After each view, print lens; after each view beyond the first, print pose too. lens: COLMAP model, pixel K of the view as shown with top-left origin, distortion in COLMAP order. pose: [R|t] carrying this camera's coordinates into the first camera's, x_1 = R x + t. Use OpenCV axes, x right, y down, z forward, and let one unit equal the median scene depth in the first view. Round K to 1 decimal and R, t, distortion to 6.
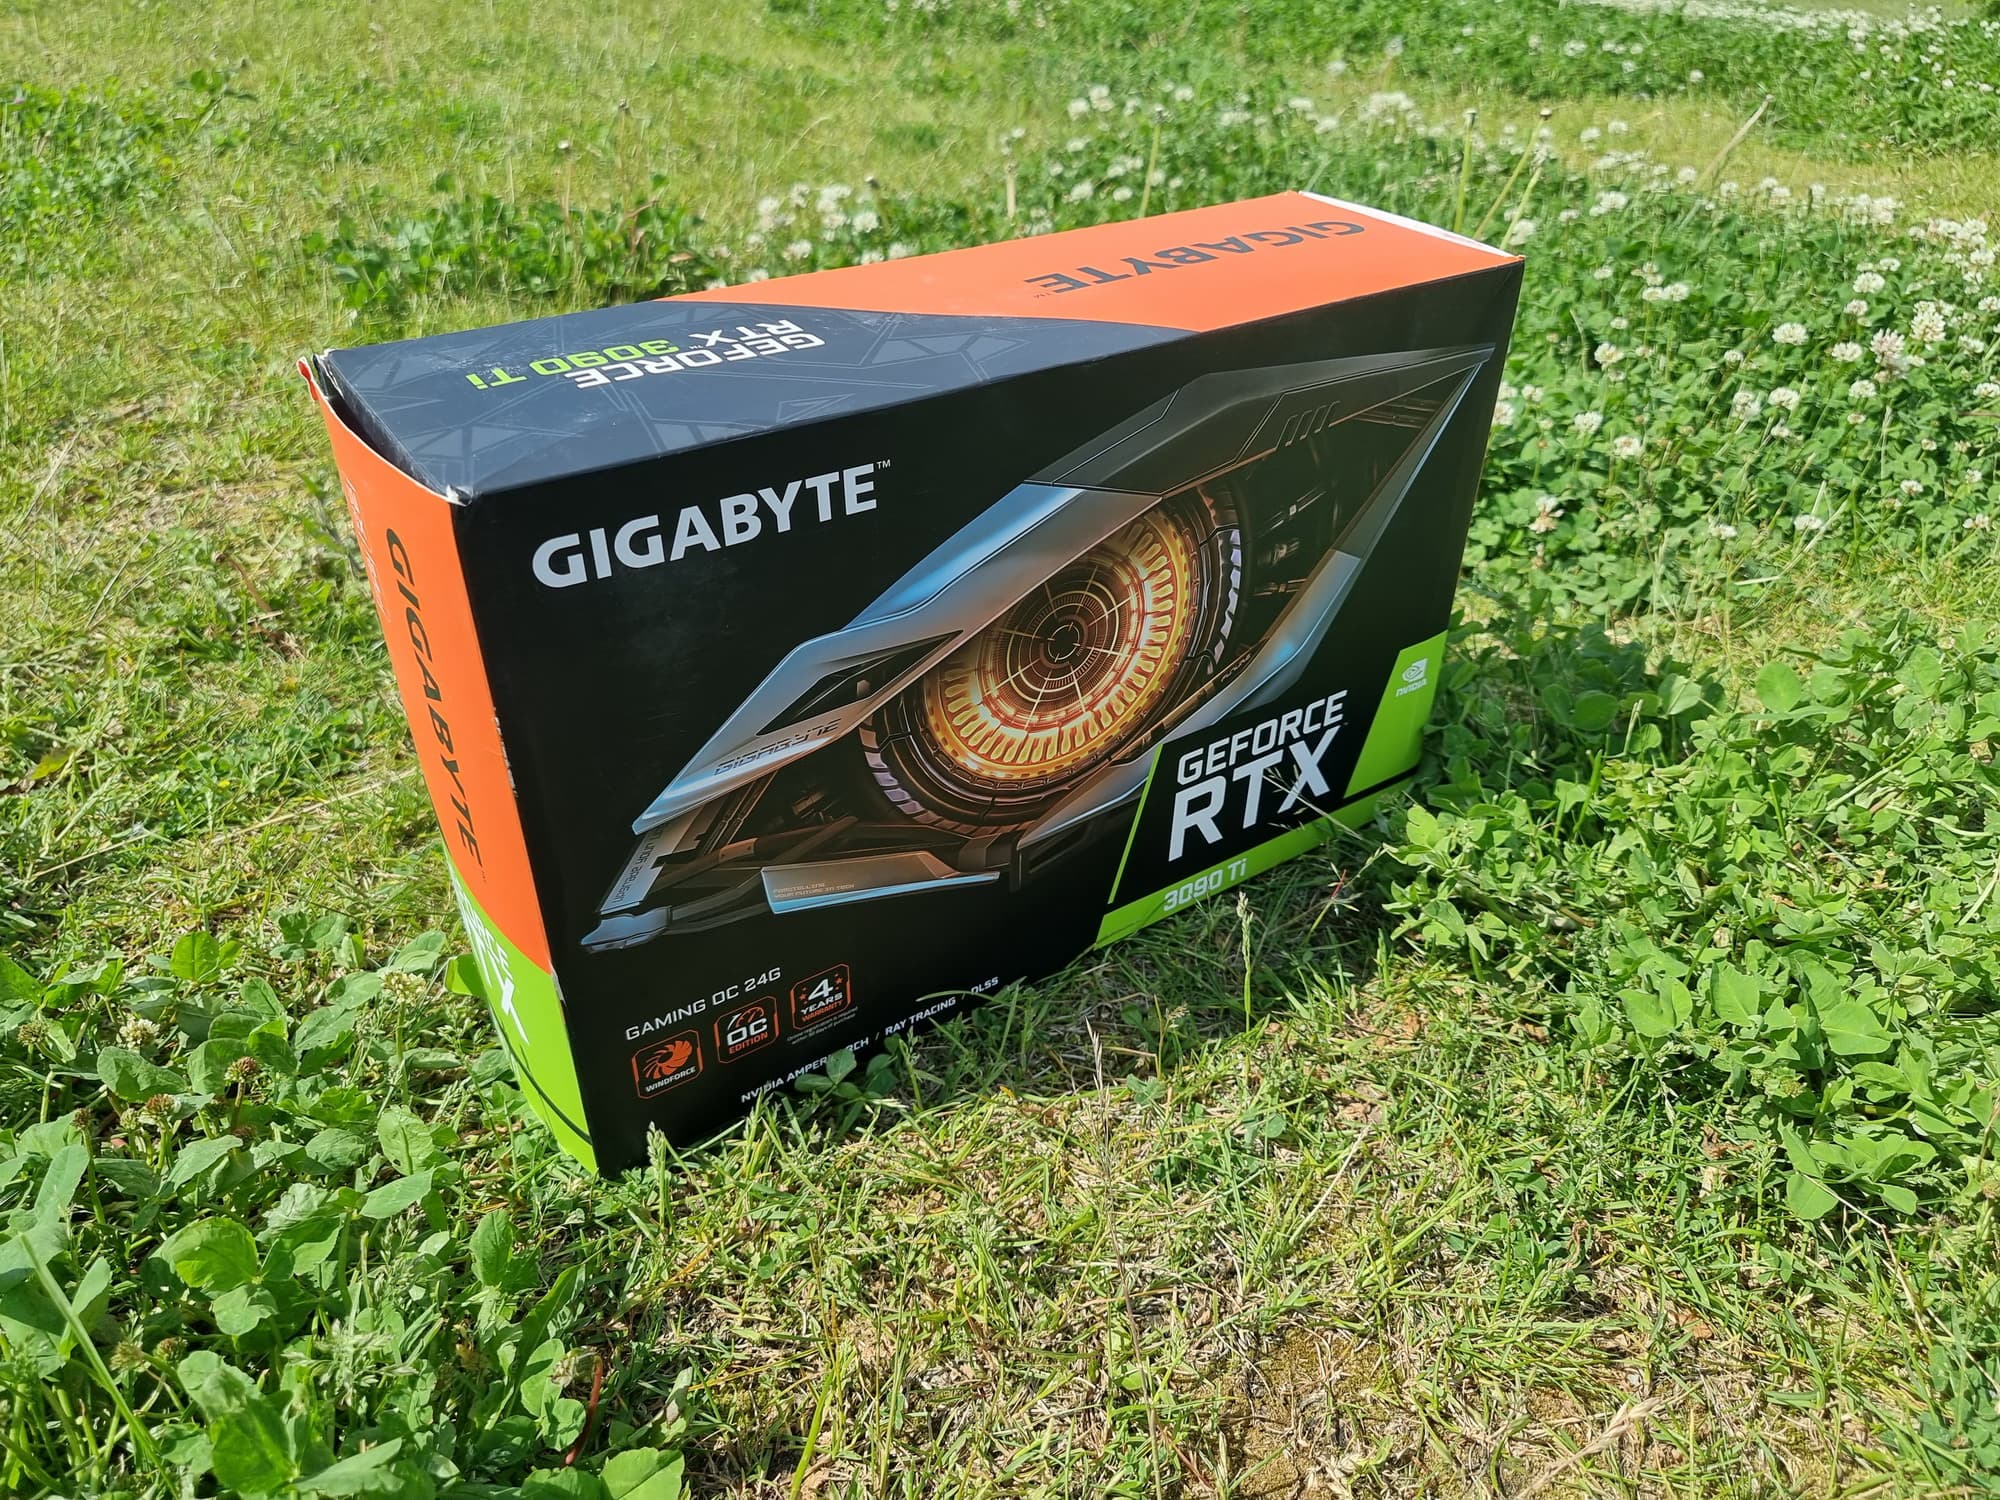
lens RADIAL K [[1402.1, 0, 1000.0], [0, 1402.1, 750.0], [0, 0, 1]] dist [0.004536, 0.001613]
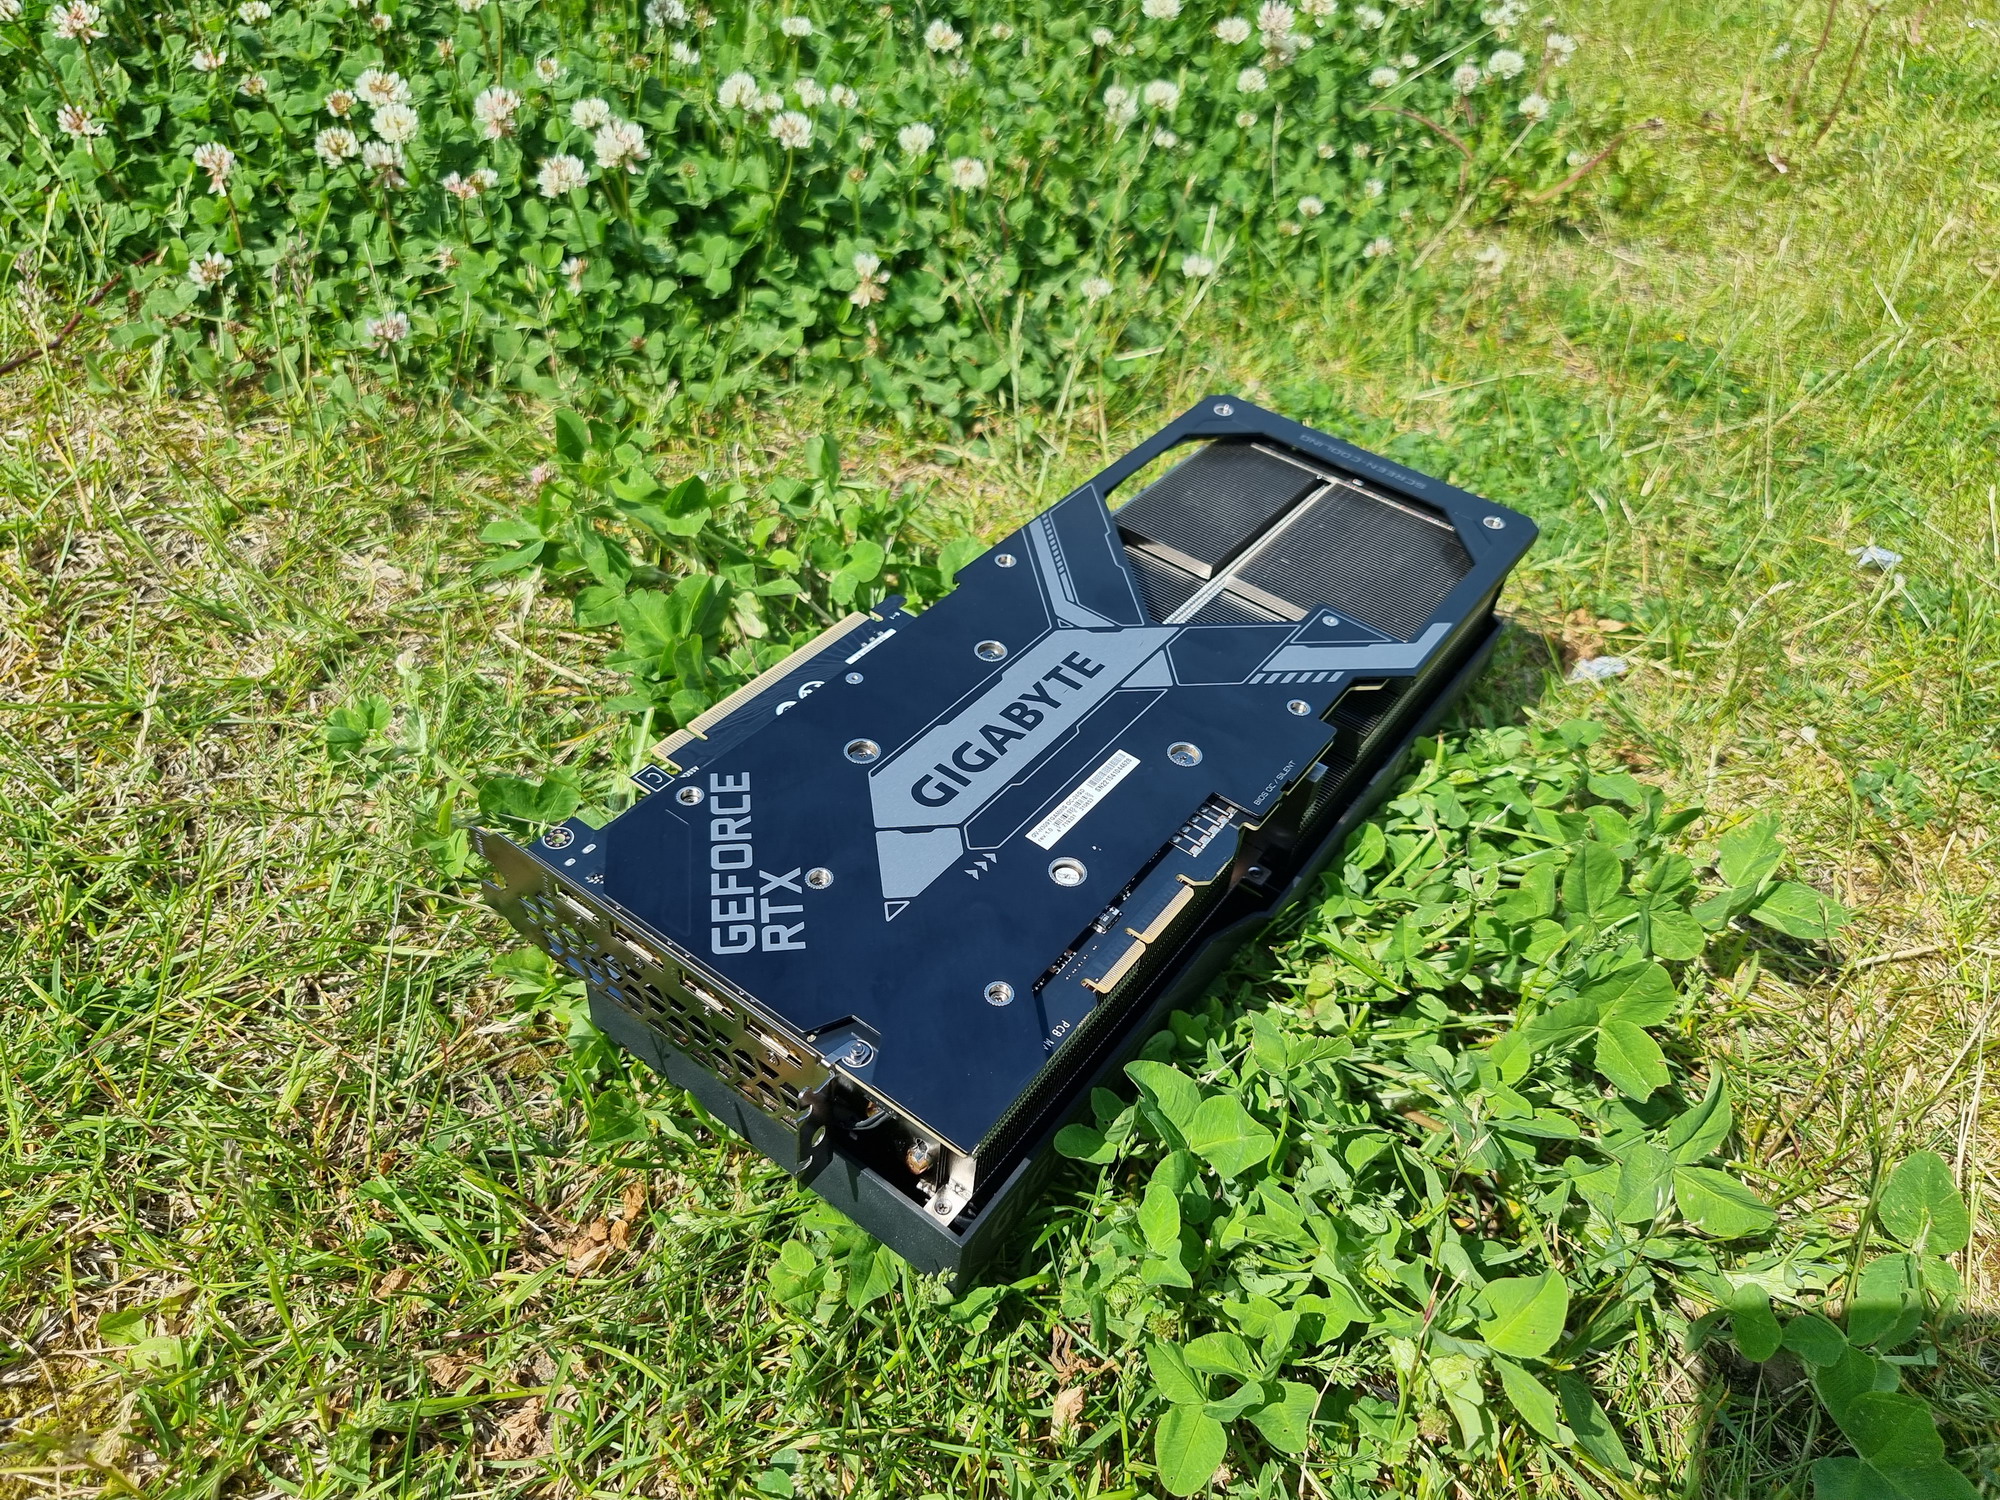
lens RADIAL K [[1382.4, 0, 1000.0], [0, 1382.4, 750.0], [0, 0, 1]] dist [0.042353, -0.000322]
pose [[0.938980, -0.165174, 0.301719, 0.182464], [0.103343, 0.972104, 0.210556, -0.070411], [-0.328081, -0.166527, 0.929856, 0.251445]]
